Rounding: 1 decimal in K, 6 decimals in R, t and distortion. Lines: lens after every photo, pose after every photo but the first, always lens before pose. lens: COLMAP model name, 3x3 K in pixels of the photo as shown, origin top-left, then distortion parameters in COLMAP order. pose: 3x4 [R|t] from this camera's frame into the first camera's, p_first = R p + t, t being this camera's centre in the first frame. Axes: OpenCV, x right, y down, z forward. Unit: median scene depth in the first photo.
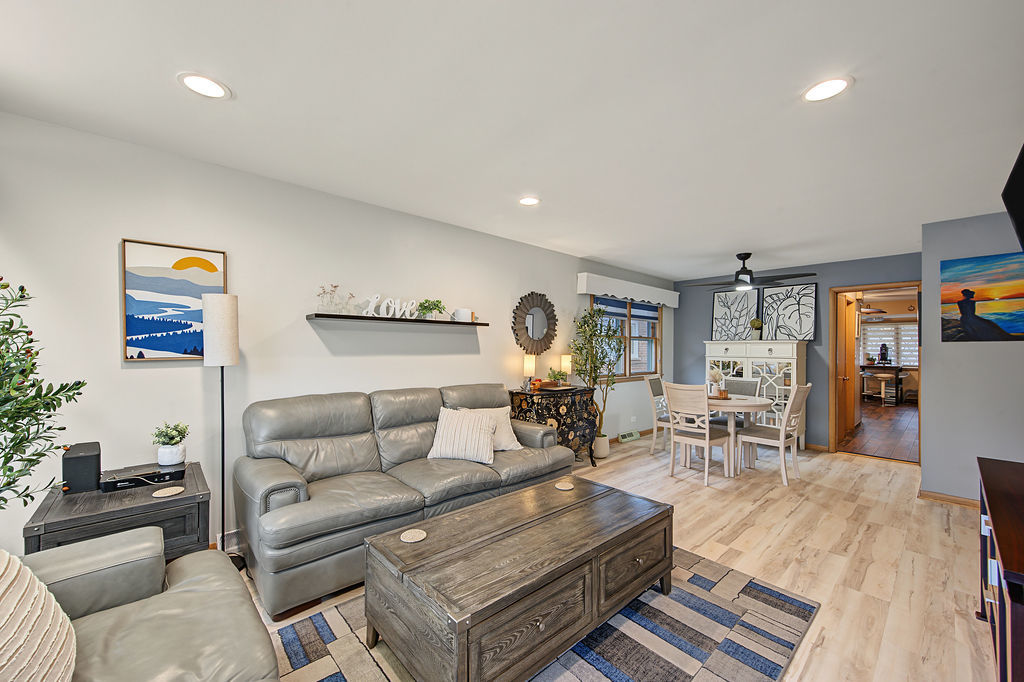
lens RADIAL K [[398.9, 0, 509.5], [0, 398.9, 343.2], [0, 0, 1]] dist [-0.000690, 0.000079]
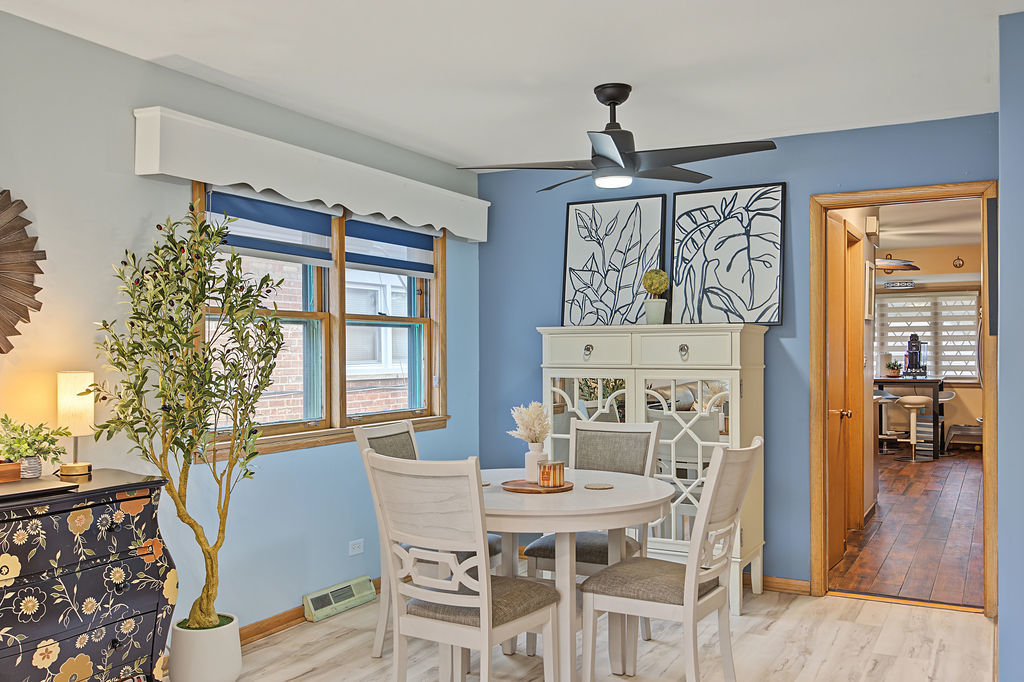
lens RADIAL K [[893.8, 0, 513.0], [0, 893.8, 344.2], [0, 0, 1]] dist [0.012515, -0.009325]
pose [[0.944472, -0.008142, 0.328490, 0.202716], [0.006311, 0.999958, 0.006640, 0.005854], [-0.328531, -0.004198, 0.944484, 0.222594]]
